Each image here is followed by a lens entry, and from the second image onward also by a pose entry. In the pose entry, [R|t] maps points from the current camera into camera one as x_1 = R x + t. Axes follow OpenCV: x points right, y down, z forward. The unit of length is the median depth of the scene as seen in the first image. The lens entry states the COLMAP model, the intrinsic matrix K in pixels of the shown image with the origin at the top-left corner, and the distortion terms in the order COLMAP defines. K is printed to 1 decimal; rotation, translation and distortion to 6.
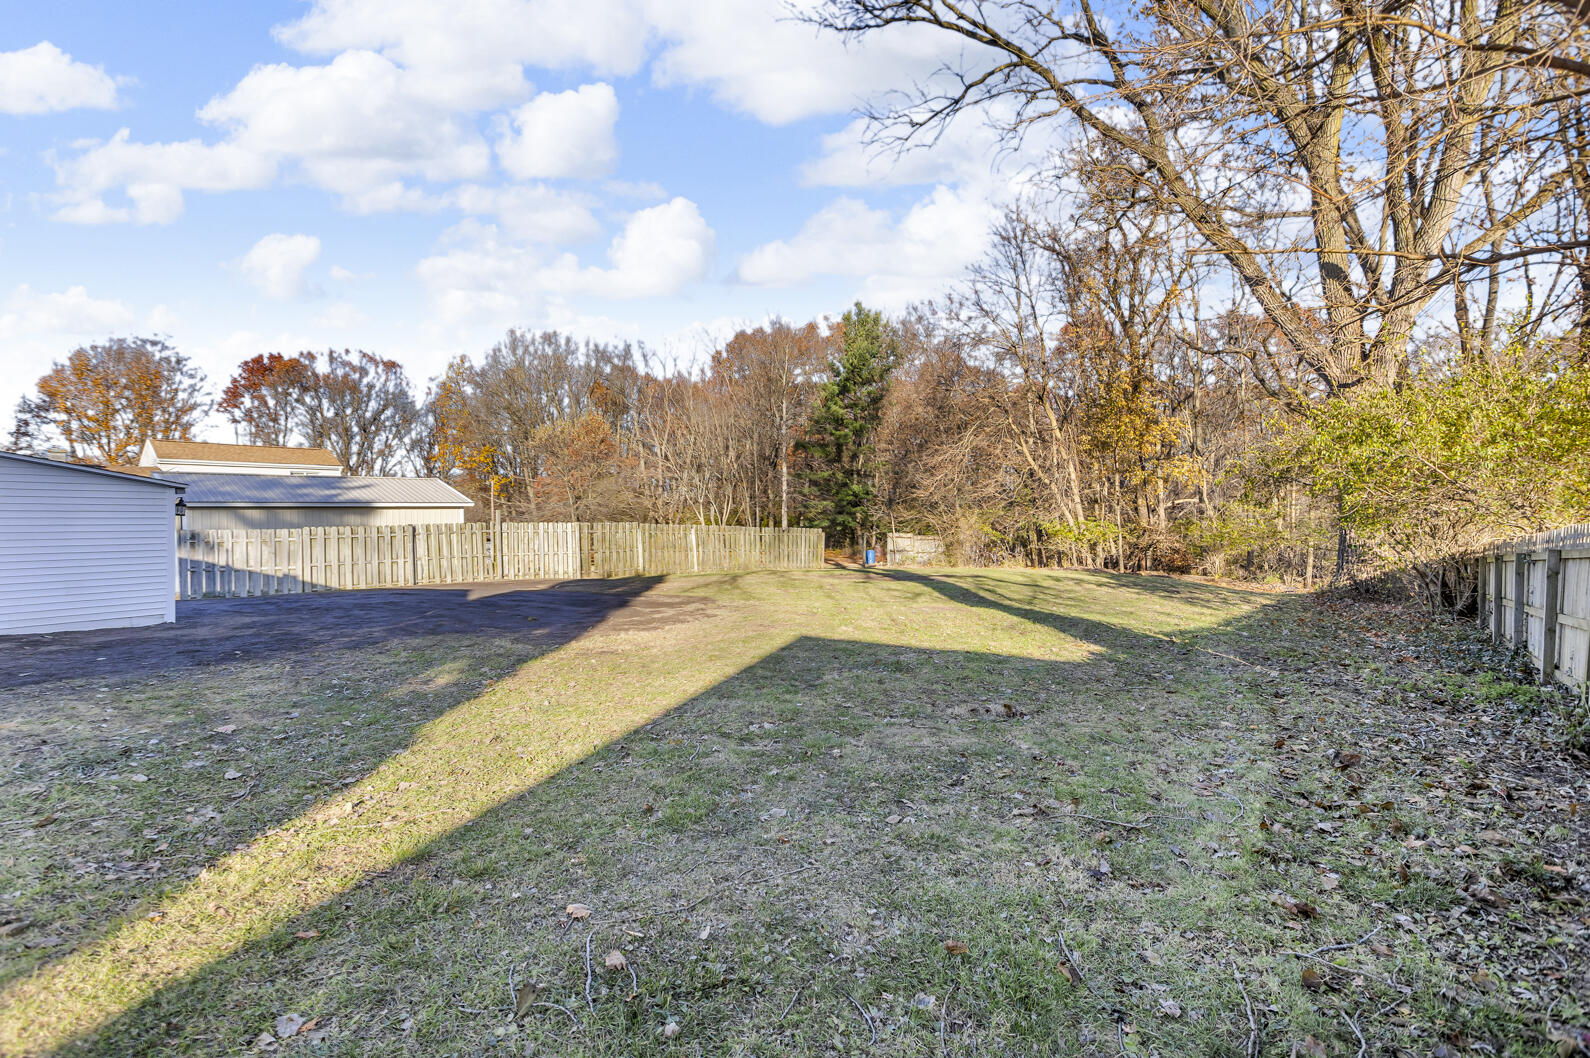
lens RADIAL K [[753.0, 0, 760.5], [0, 753.0, 482.7], [0, 0, 1]] dist [0.000138, 0.000170]
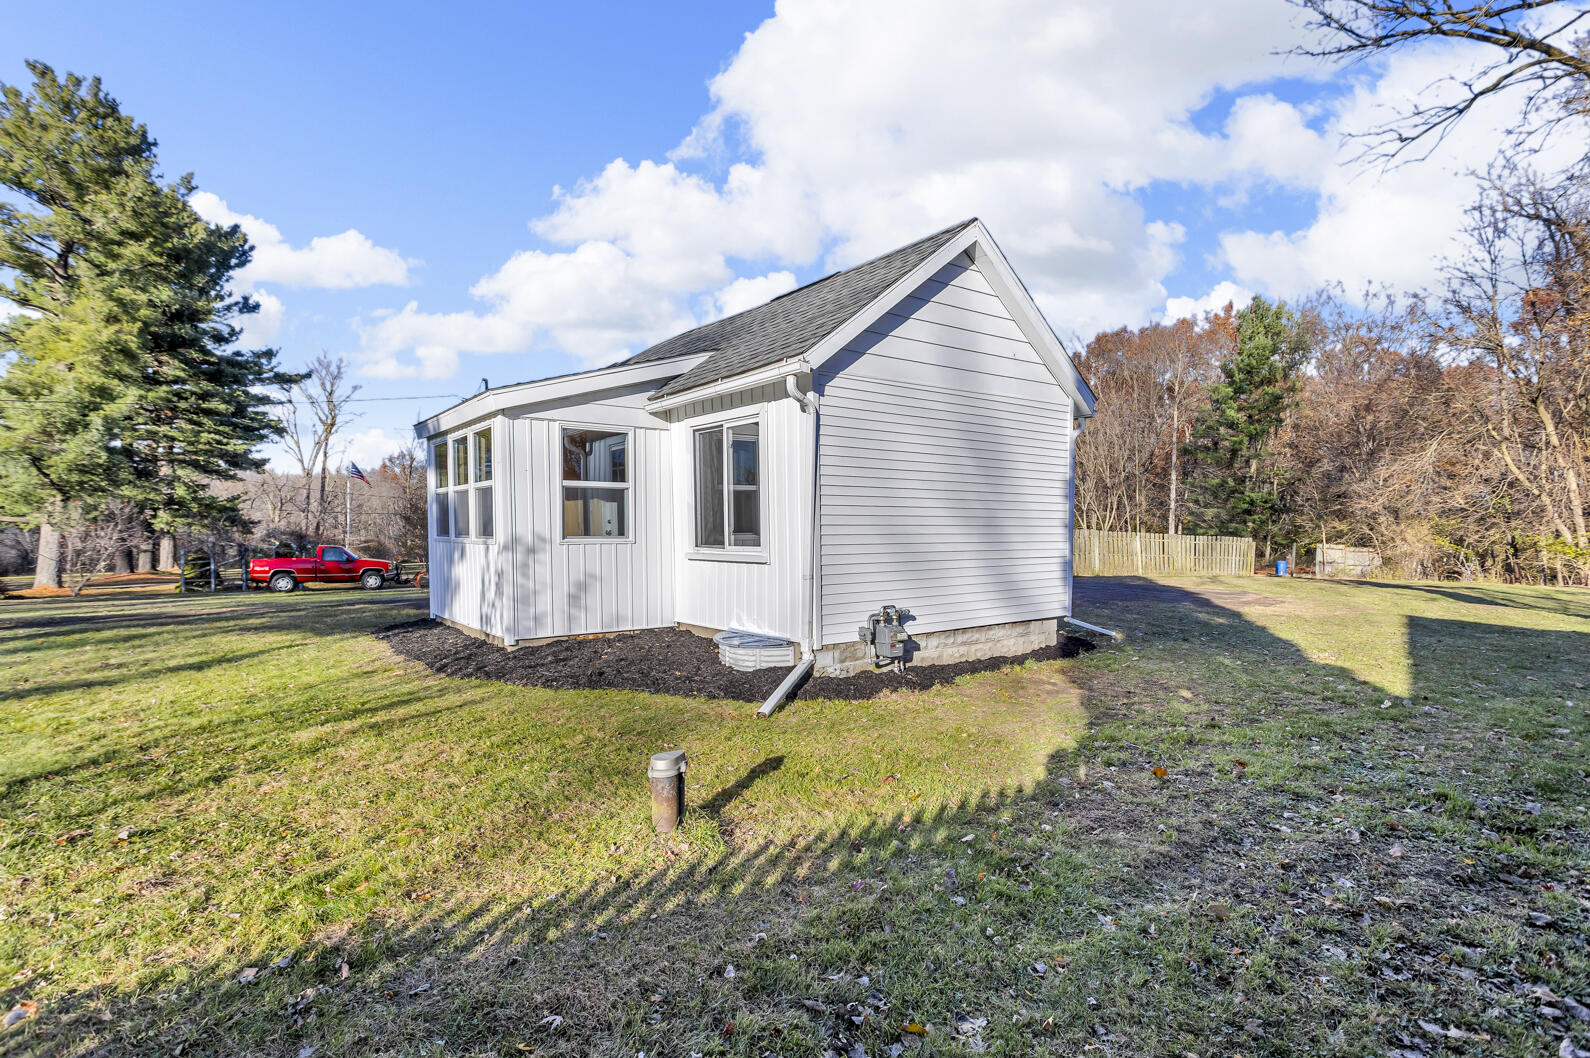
lens RADIAL K [[761.7, 0, 788.4], [0, 761.7, 518.6], [0, 0, 1]] dist [0.003186, 0.001130]
pose [[0.934222, 0.014402, -0.356400, -0.138292], [0.000924, 0.999083, 0.042797, -0.010688], [0.356690, -0.040311, 0.933353, -0.190440]]
